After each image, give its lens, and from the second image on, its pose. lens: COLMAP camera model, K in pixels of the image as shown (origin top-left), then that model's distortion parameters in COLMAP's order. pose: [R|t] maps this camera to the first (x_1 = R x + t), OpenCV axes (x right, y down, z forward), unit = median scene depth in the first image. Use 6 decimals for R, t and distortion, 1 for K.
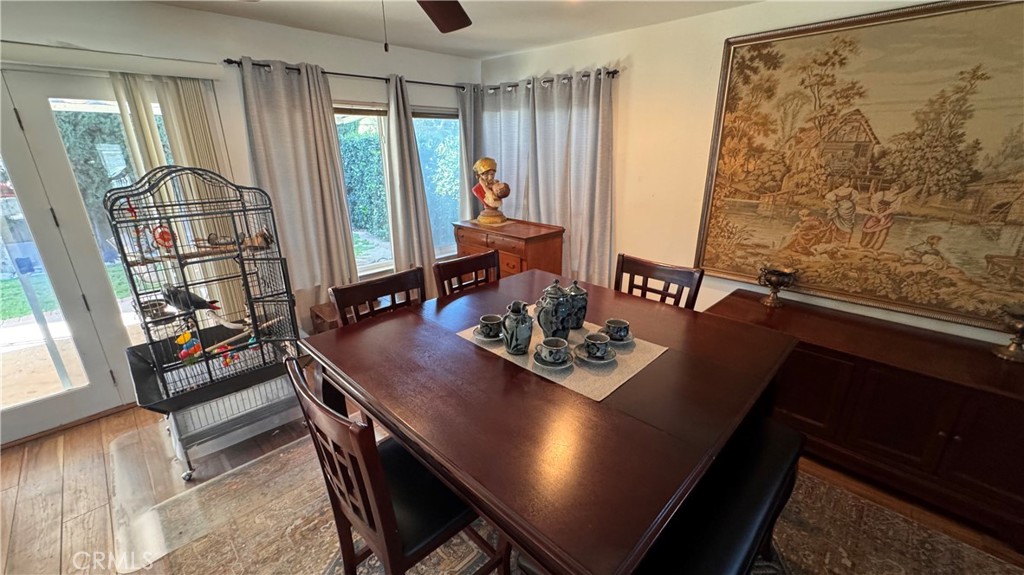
lens RADIAL K [[410.1, 0, 511.2], [0, 410.1, 284.4], [0, 0, 1]] dist [-0.000391, -0.000789]
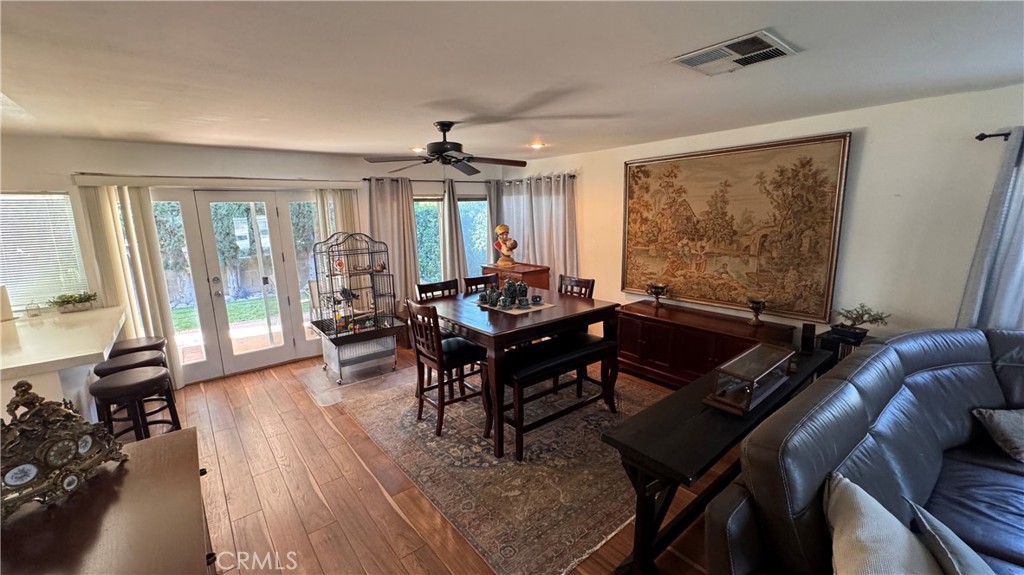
lens RADIAL K [[410.1, 0, 516.2], [0, 410.1, 287.0], [0, 0, 1]] dist [-0.000391, -0.000789]
pose [[0.995068, 0.001912, -0.099174, 0.215710], [-0.015361, 0.990723, -0.135023, 0.209575], [0.097996, 0.135881, 0.985867, -0.765204]]
